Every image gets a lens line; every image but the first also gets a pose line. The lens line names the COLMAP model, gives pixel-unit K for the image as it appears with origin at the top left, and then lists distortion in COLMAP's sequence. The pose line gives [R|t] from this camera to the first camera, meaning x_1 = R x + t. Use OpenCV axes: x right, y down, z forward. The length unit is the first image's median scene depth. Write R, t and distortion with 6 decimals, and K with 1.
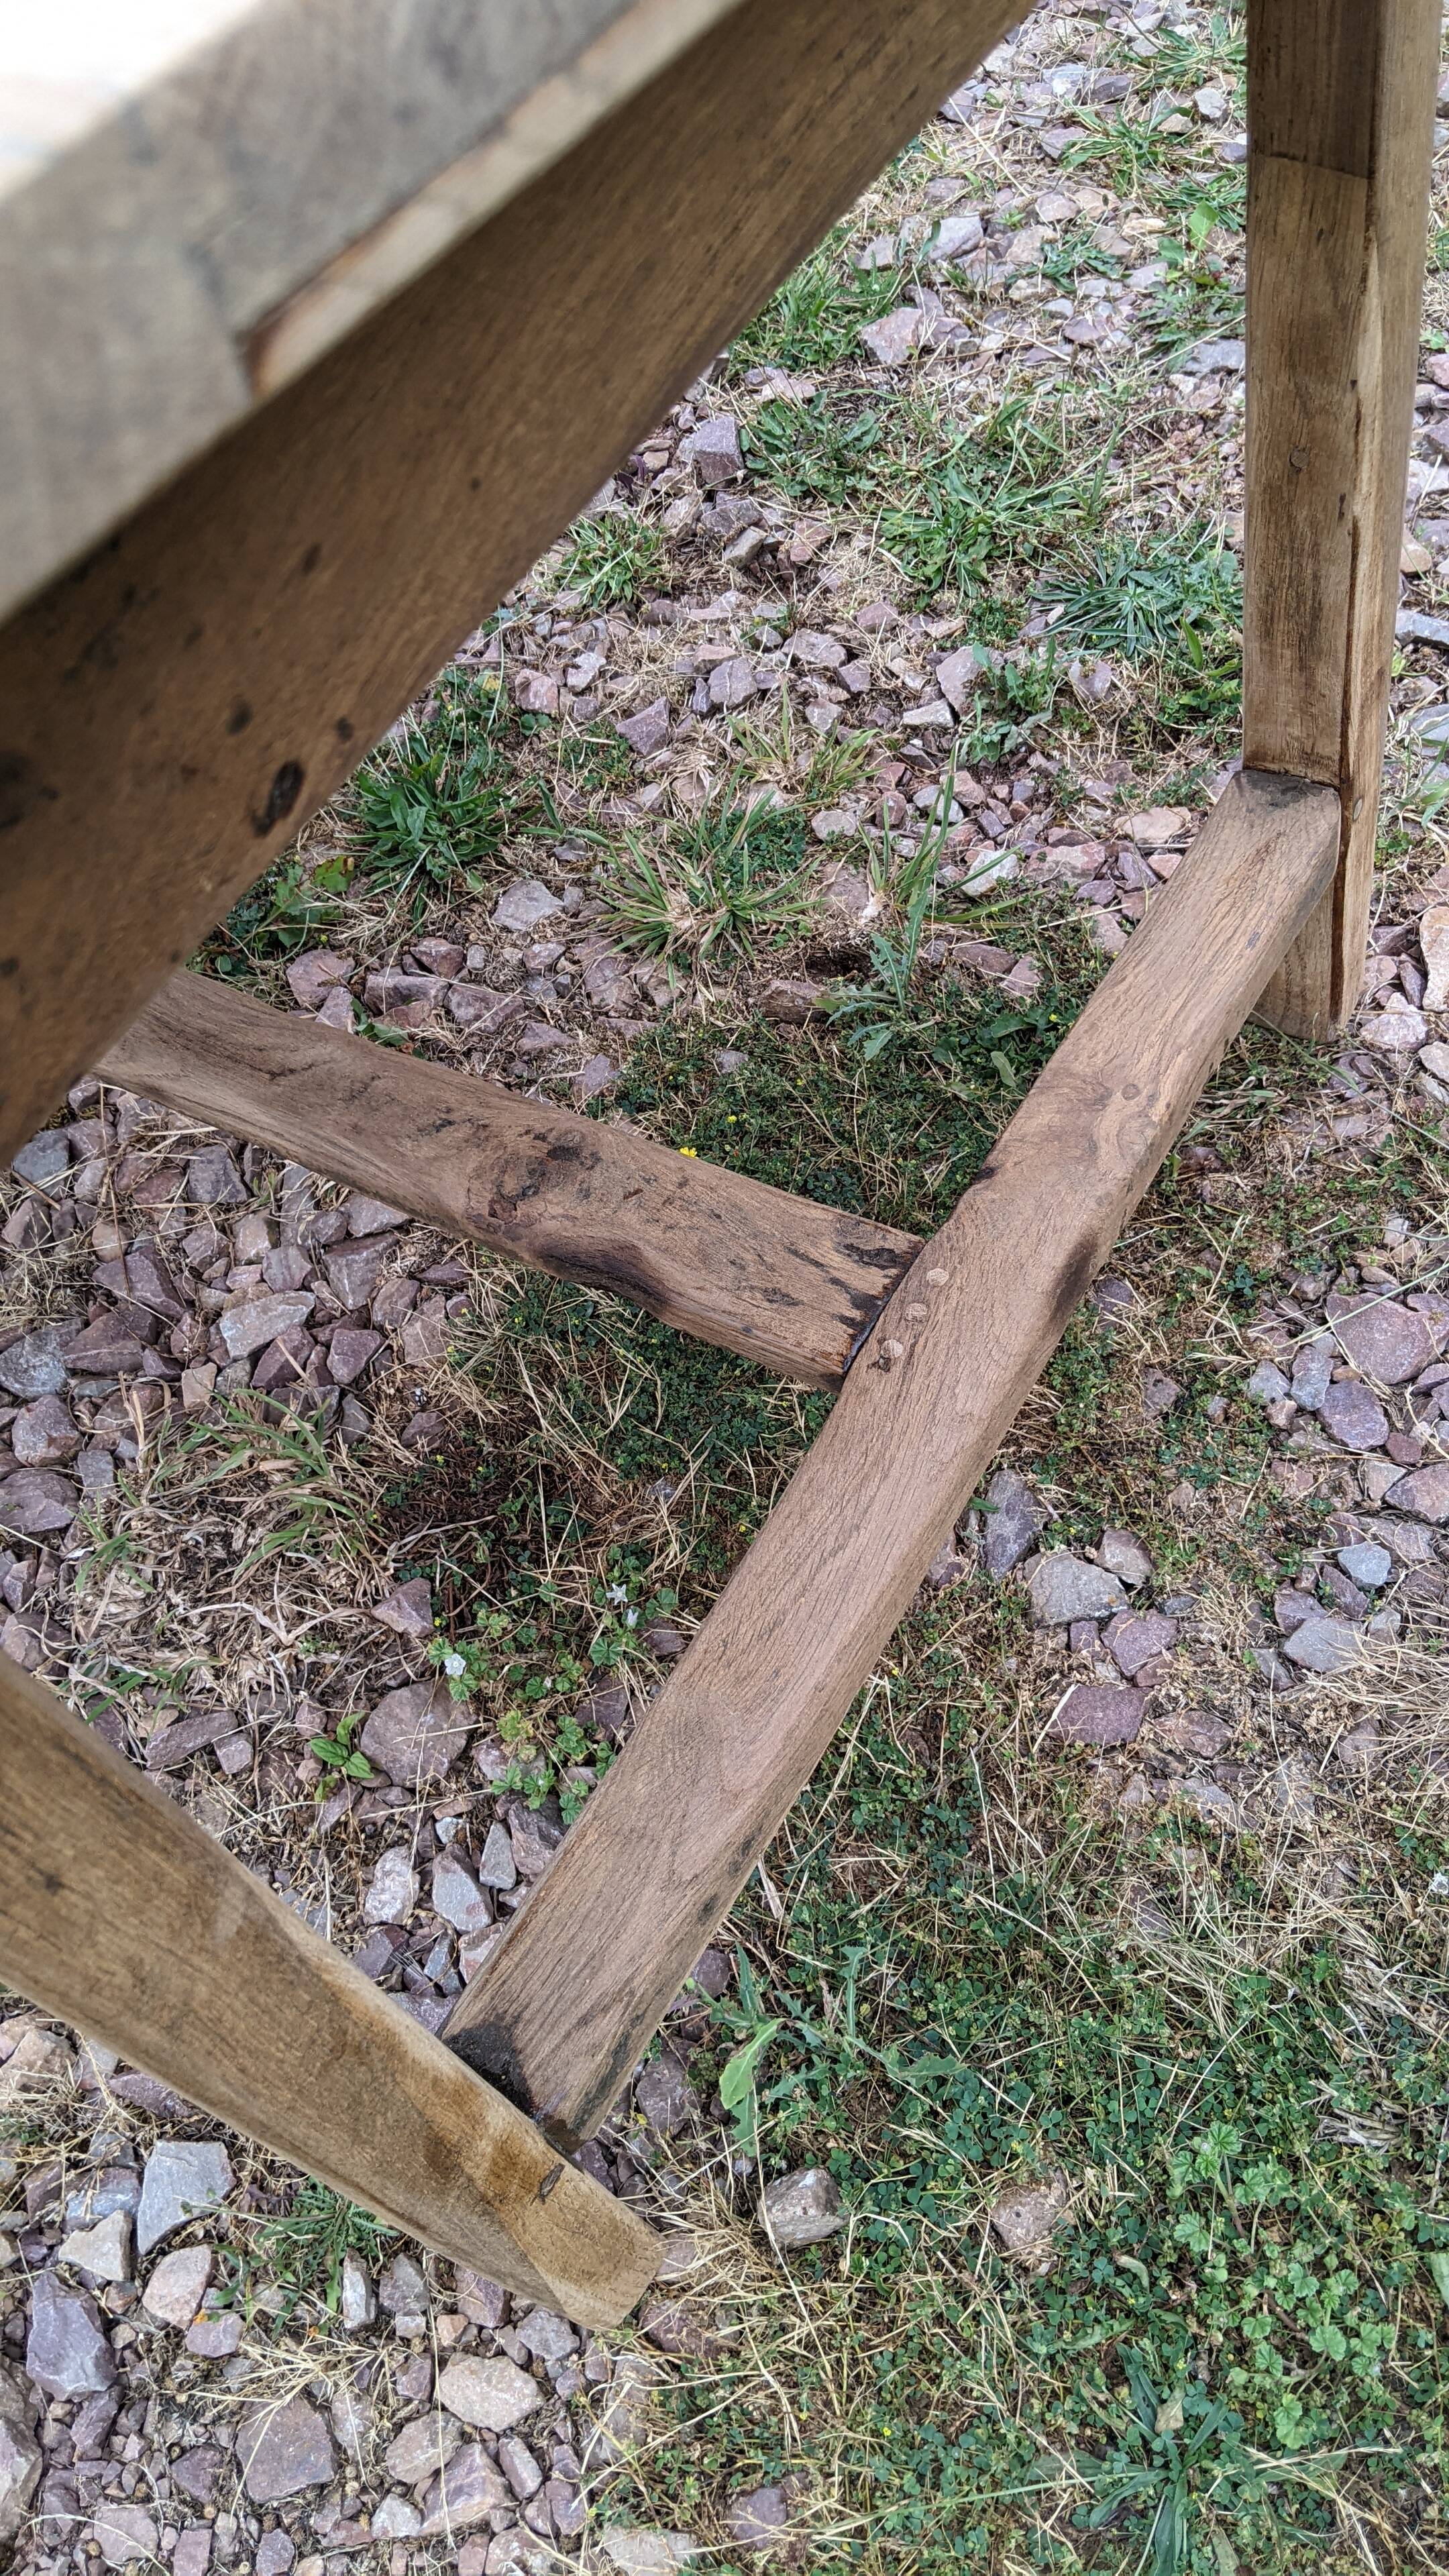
lens RADIAL K [[2090.1, 0, 724.5], [0, 2090.1, 1288.0], [0, 0, 1]] dist [0.062599, -0.133636]
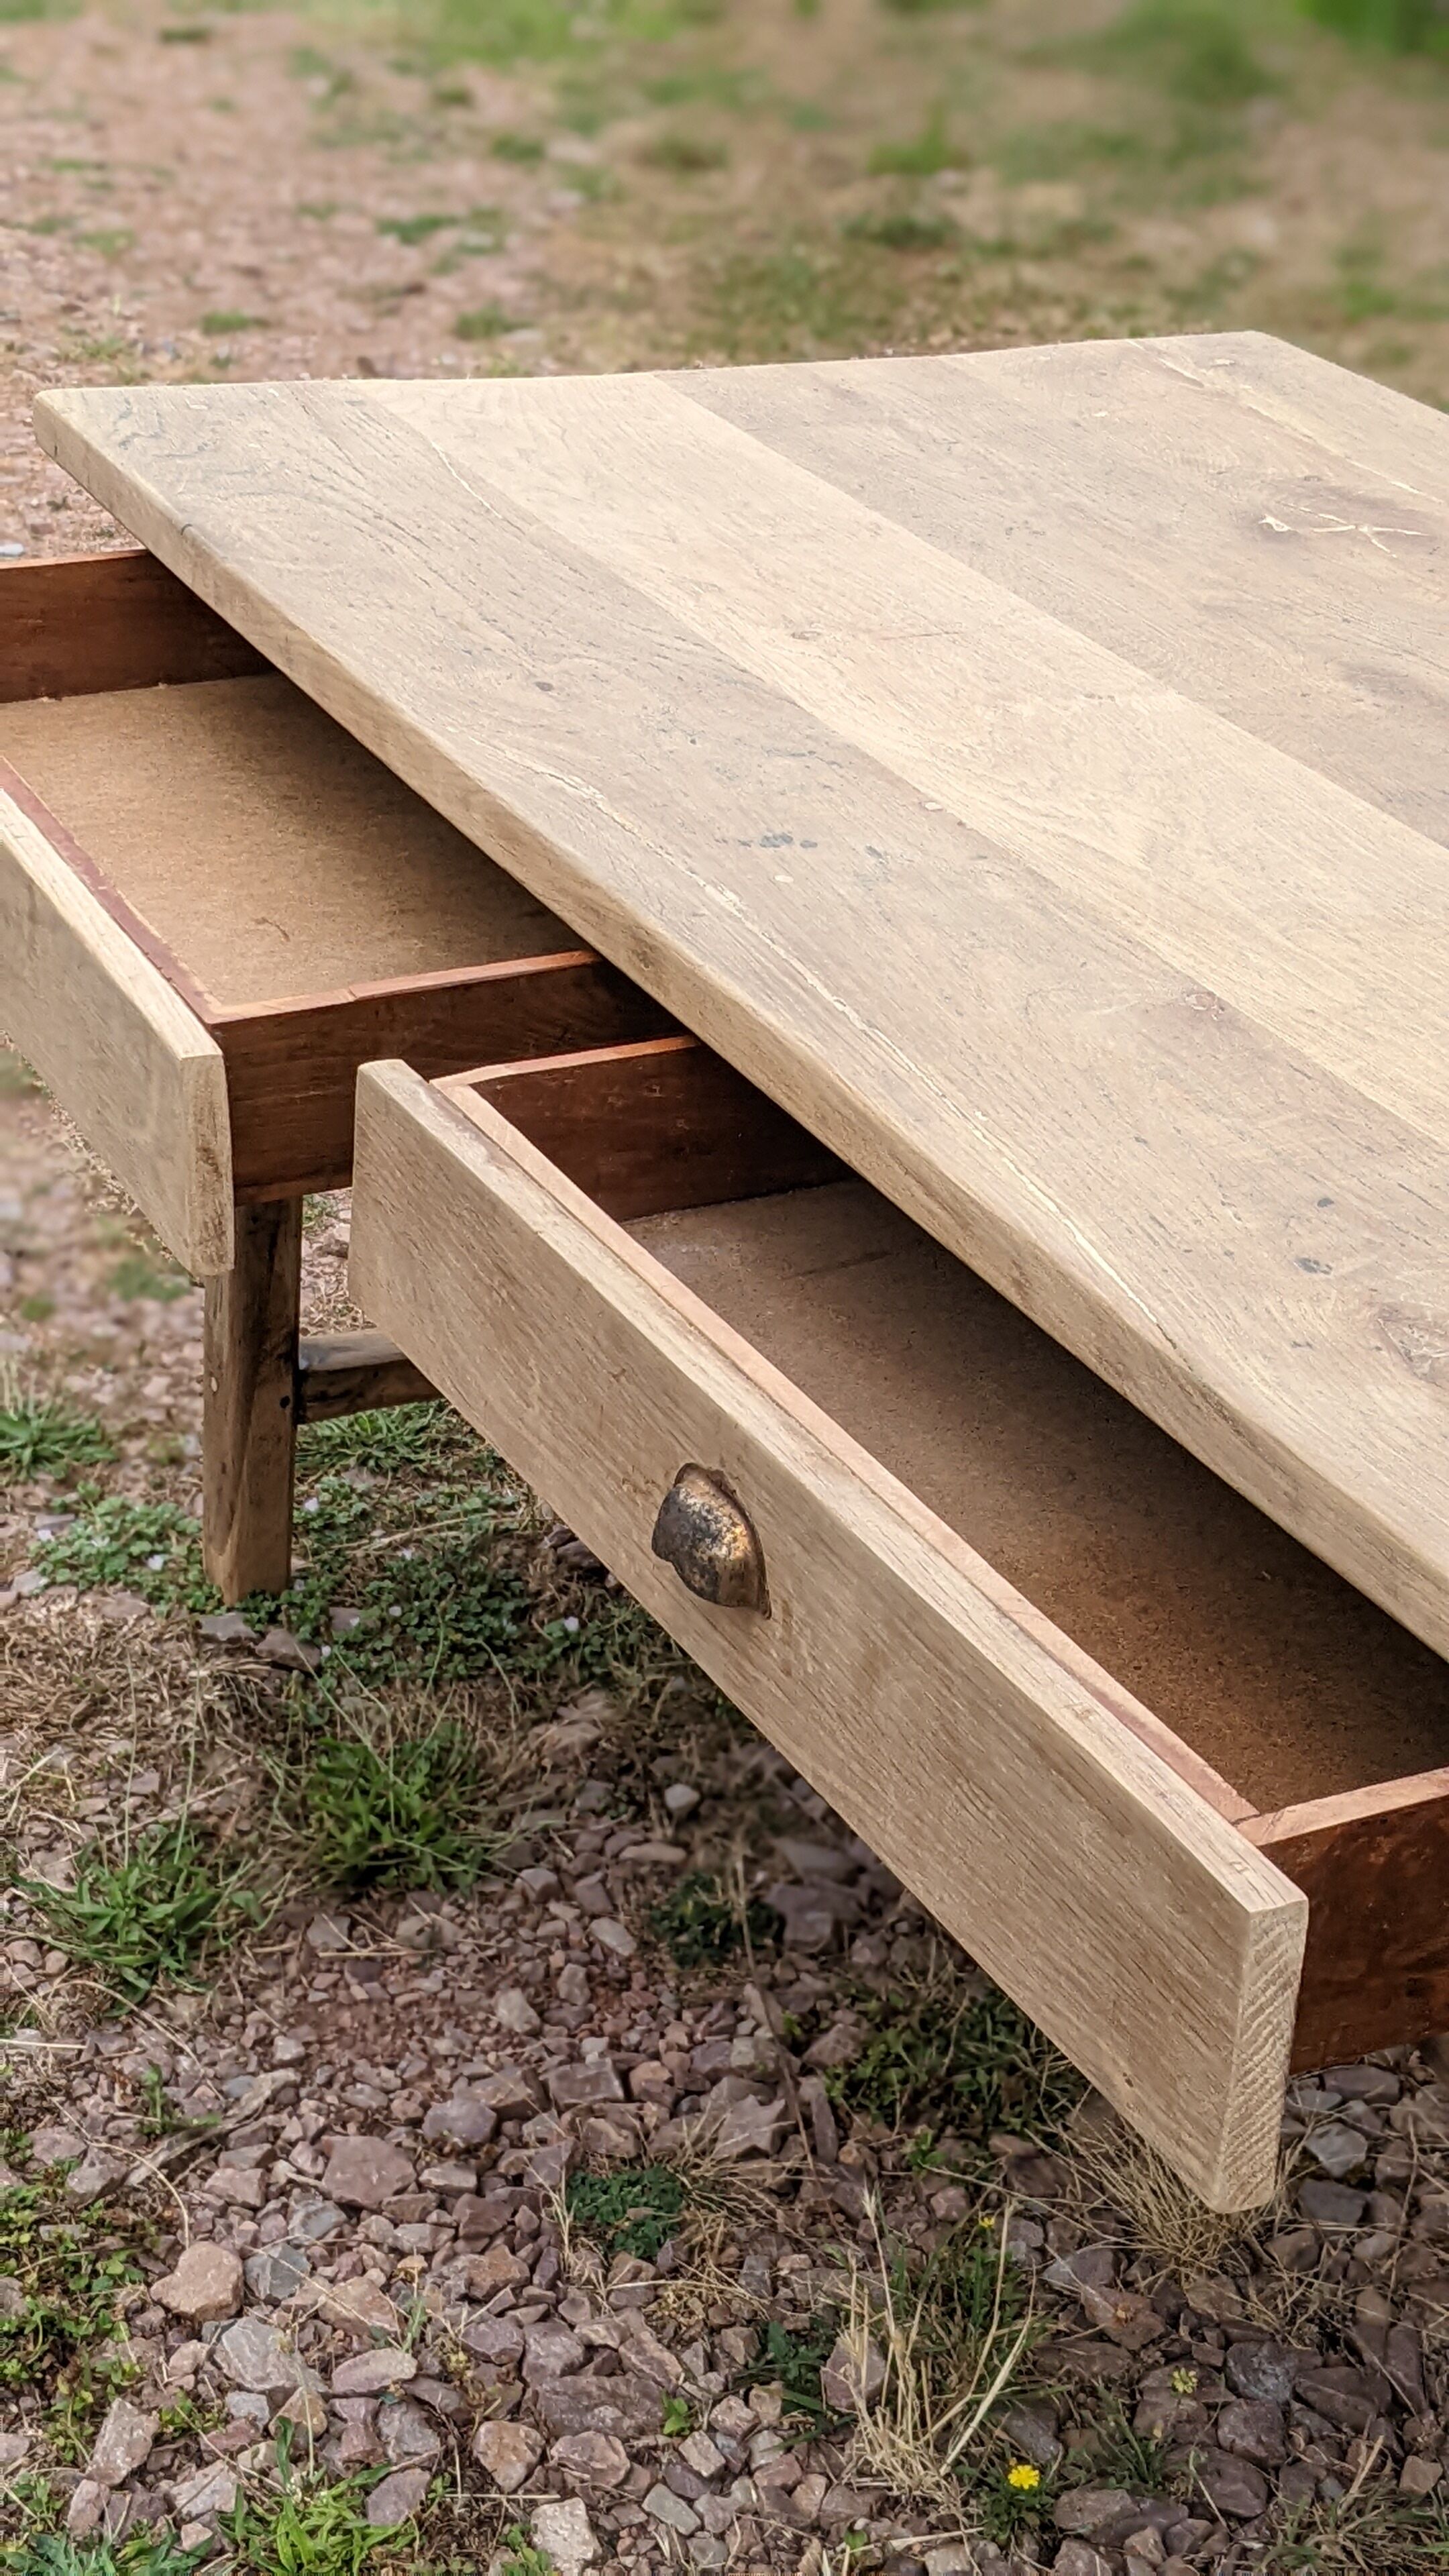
lens RADIAL K [[4109.2, 0, 714.6], [0, 4109.2, 1225.7], [0, 0, 1]] dist [0.112924, -0.112192]
pose [[0.825013, 0.442380, -0.351645, -0.097975], [-0.552999, 0.760143, -0.341138, 0.424528], [0.116388, 0.475902, 0.871763, -0.938702]]
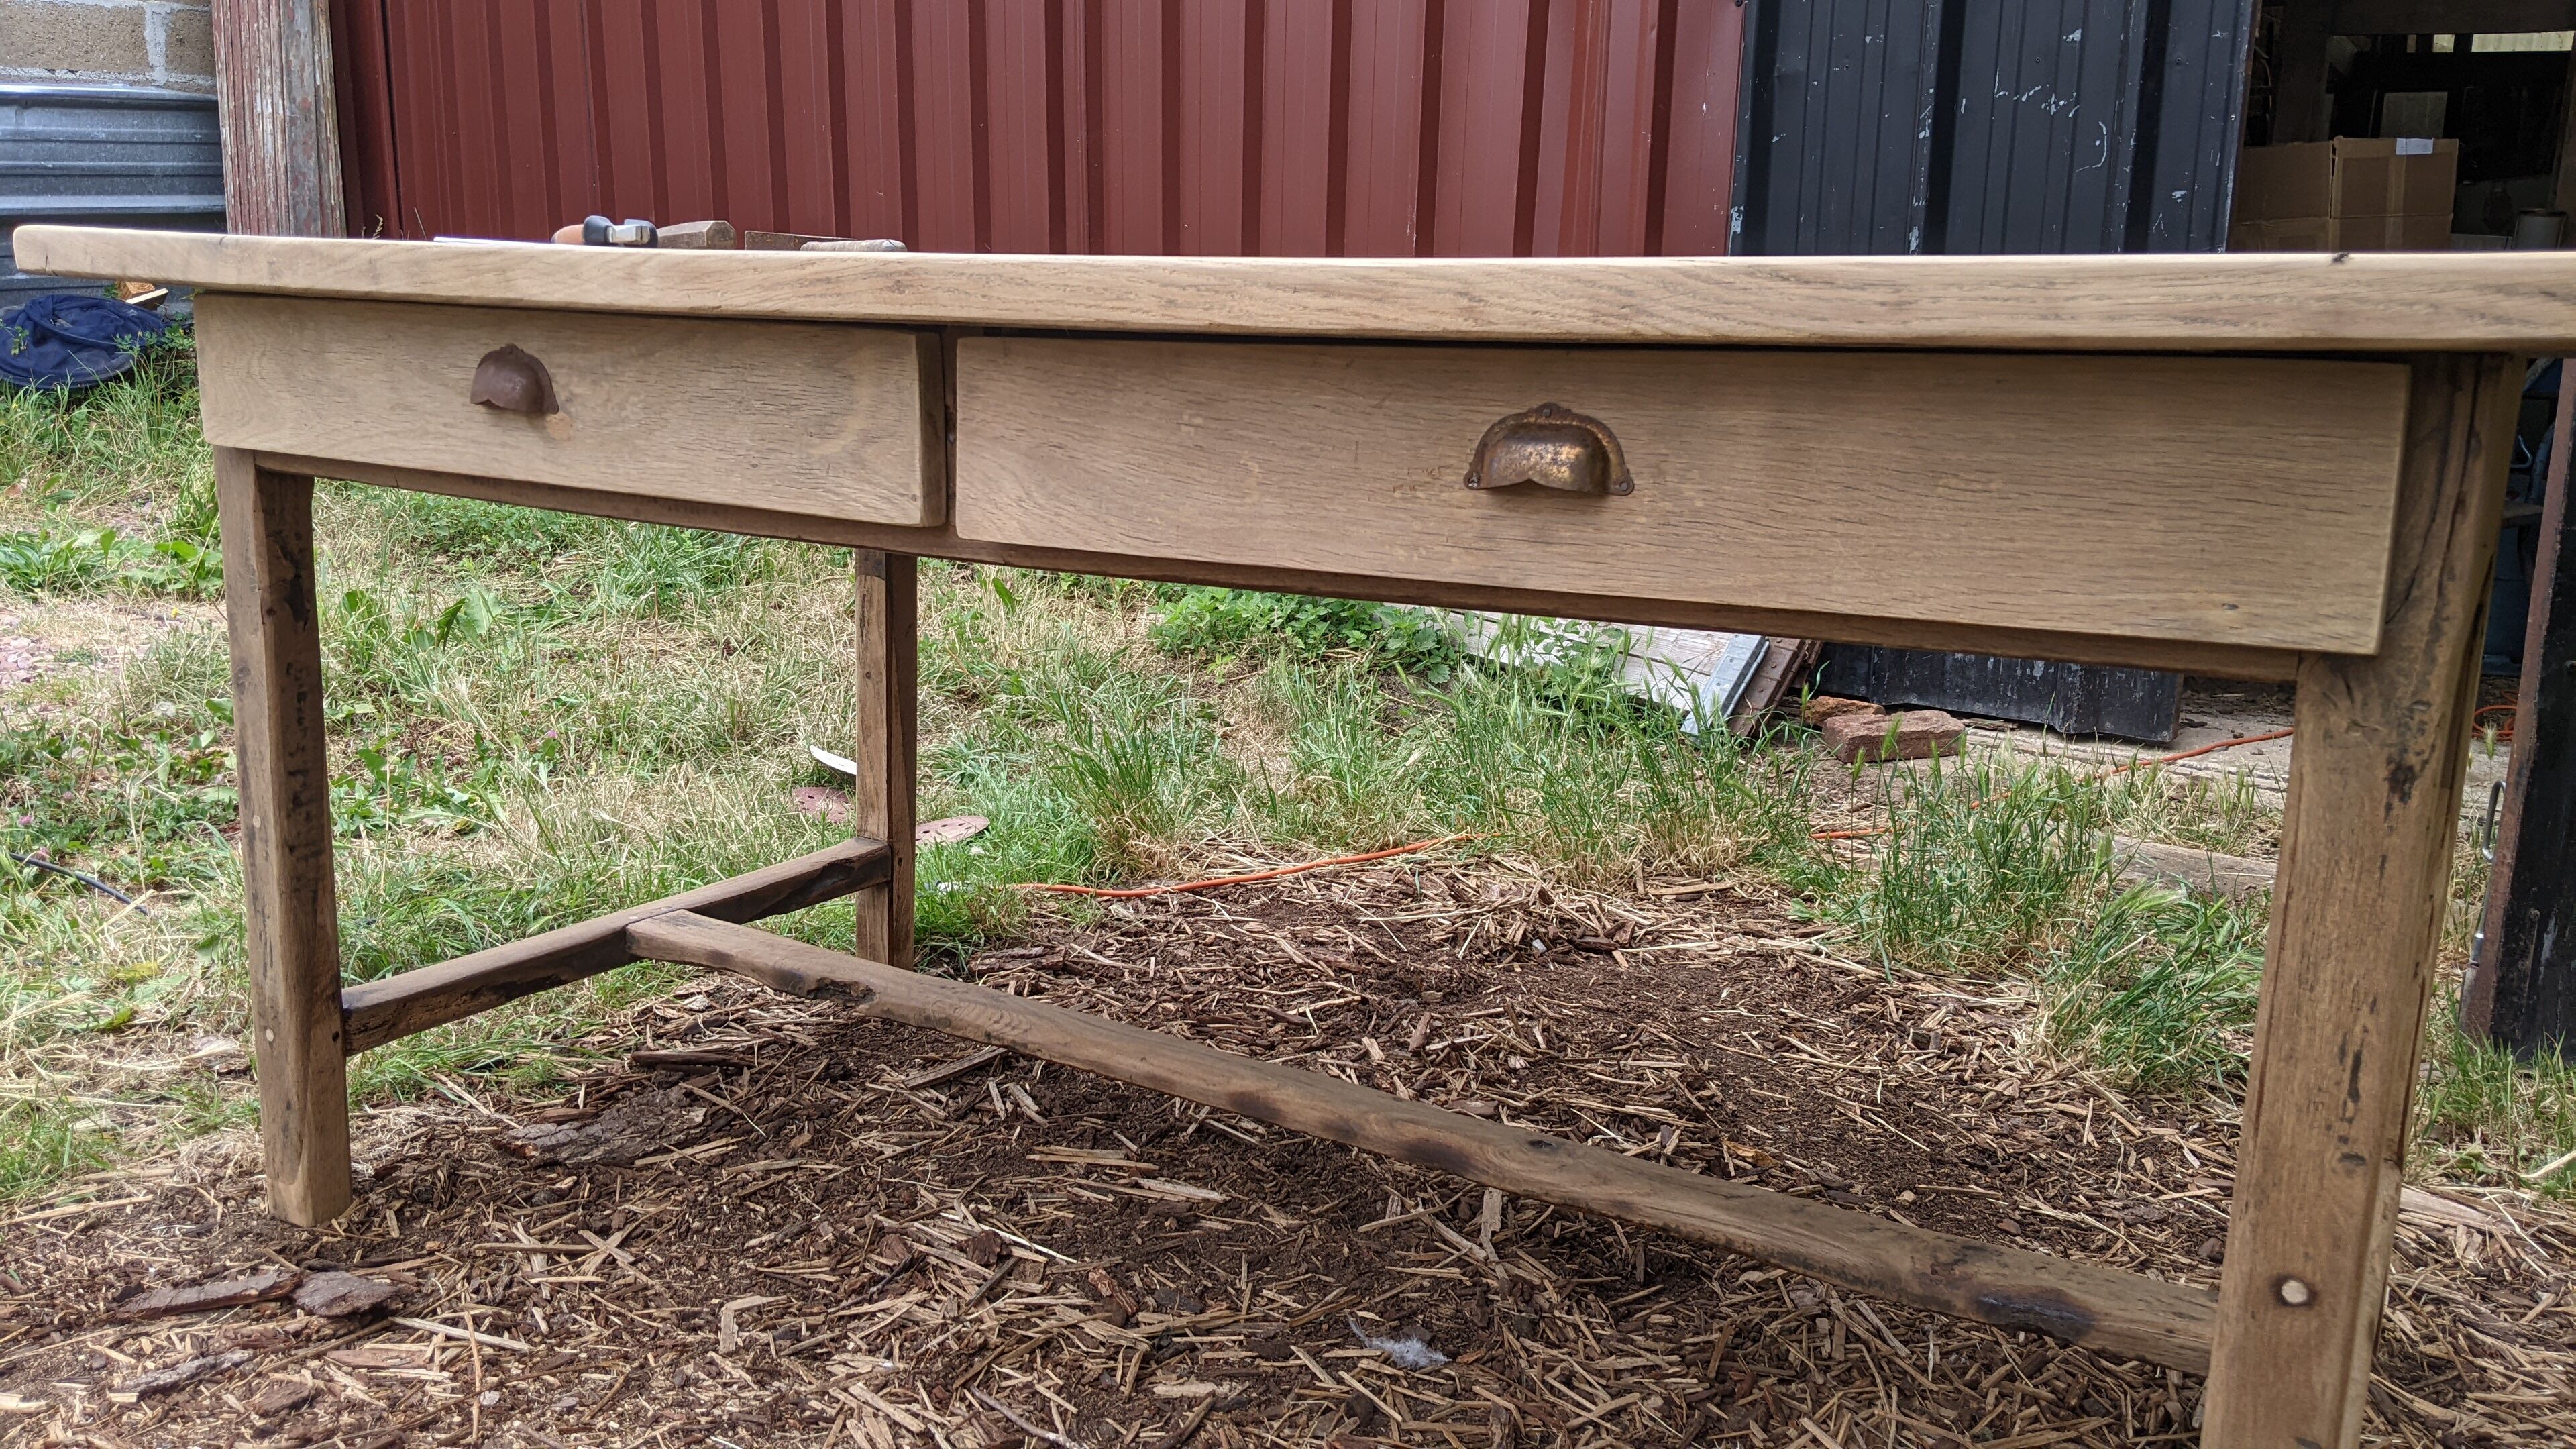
lens RADIAL K [[2059.3, 0, 1275.4], [0, 2059.3, 728.9], [0, 0, 1]] dist [0.055927, -0.122159]
pose [[0.974321, 0.219236, 0.051329, -0.569751], [-0.124932, 0.716021, -0.686809, 0.592995], [-0.187326, 0.662759, 0.725024, -0.175933]]
